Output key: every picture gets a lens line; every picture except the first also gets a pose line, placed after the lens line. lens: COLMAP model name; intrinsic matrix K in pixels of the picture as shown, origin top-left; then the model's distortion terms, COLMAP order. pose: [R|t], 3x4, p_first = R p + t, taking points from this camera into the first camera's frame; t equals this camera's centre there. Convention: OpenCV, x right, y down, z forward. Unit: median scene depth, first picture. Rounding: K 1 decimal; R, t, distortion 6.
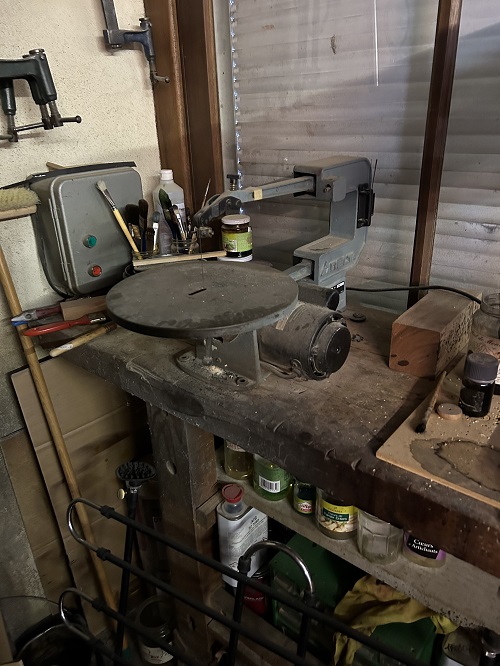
lens RADIAL K [[502.3, 0, 250.0], [0, 502.3, 333.0], [0, 0, 1]] dist [0.044587, -0.050977]
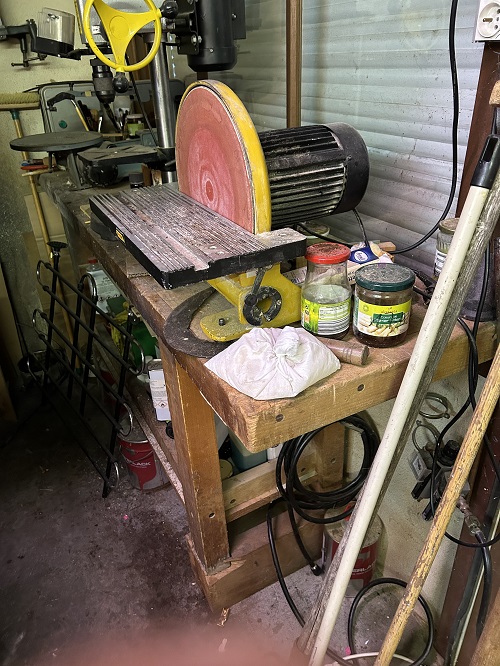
lens RADIAL K [[502.3, 0, 250.0], [0, 502.3, 333.0], [0, 0, 1]] dist [0.044587, -0.050977]
pose [[0.928299, 0.187554, -0.321066, 1.319000], [-0.154533, 0.979965, 0.125654, 0.284566], [0.338200, -0.067029, 0.938684, -0.698052]]
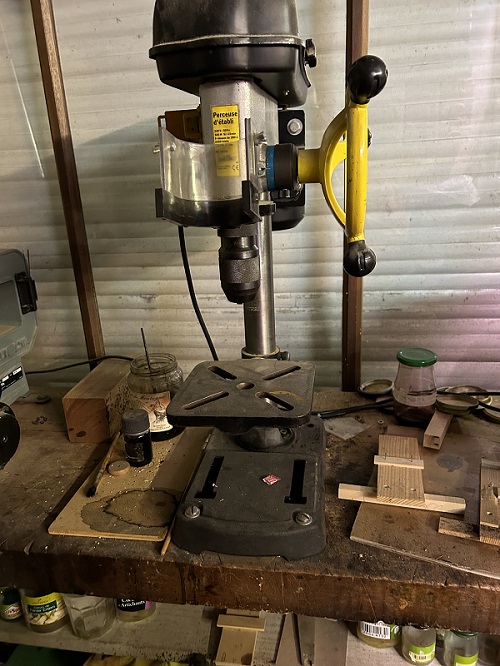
lens RADIAL K [[502.3, 0, 250.0], [0, 502.3, 333.0], [0, 0, 1]] dist [0.044587, -0.050977]
pose [[0.862192, -0.160216, 0.480578, 0.132261], [0.224160, 0.971401, -0.078313, 0.016011], [-0.454287, 0.175247, 0.873448, -0.122709]]
